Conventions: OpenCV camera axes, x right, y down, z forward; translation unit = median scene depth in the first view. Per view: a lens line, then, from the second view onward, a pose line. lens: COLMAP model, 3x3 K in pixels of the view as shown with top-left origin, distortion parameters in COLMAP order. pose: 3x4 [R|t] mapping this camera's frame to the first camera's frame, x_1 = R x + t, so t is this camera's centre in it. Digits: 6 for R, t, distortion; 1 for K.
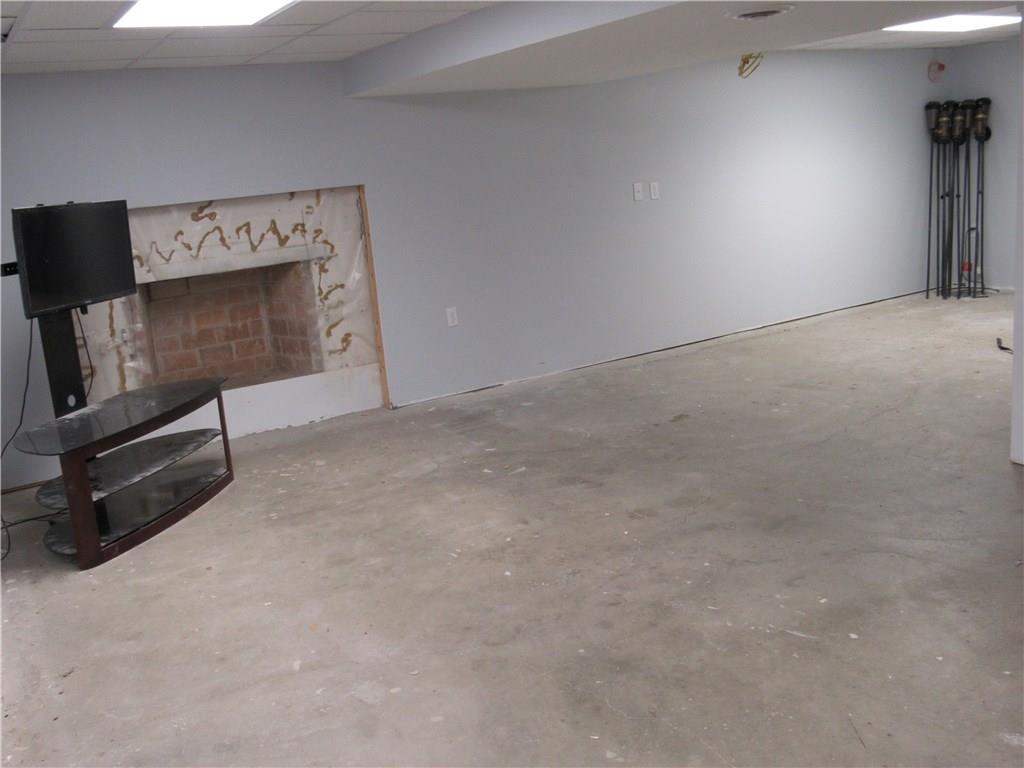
lens RADIAL K [[983.5, 0, 511.5], [0, 983.5, 387.6], [0, 0, 1]] dist [-0.010307, 0.000000]
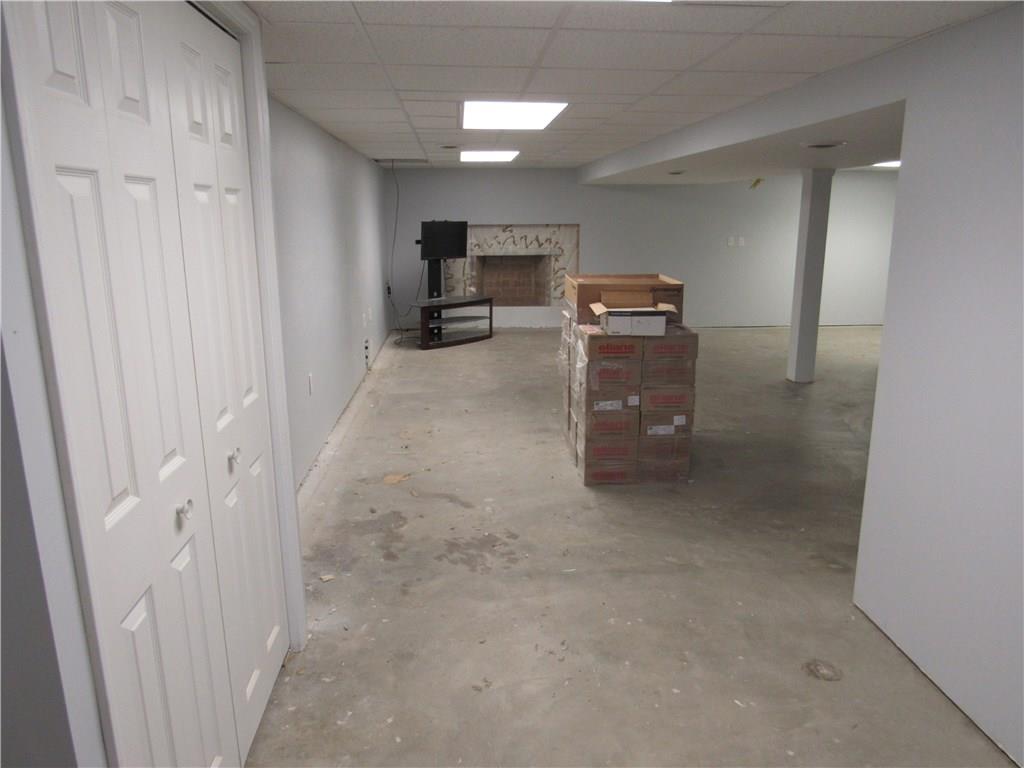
lens RADIAL K [[735.2, 0, 511.6], [0, 735.2, 382.9], [0, 0, 1]] dist [-0.016242, -0.008527]
pose [[0.883718, 0.189737, -0.427835, 0.497987], [-0.179880, 0.981619, 0.063778, 0.066856], [0.432072, 0.020597, 0.901604, -0.554887]]
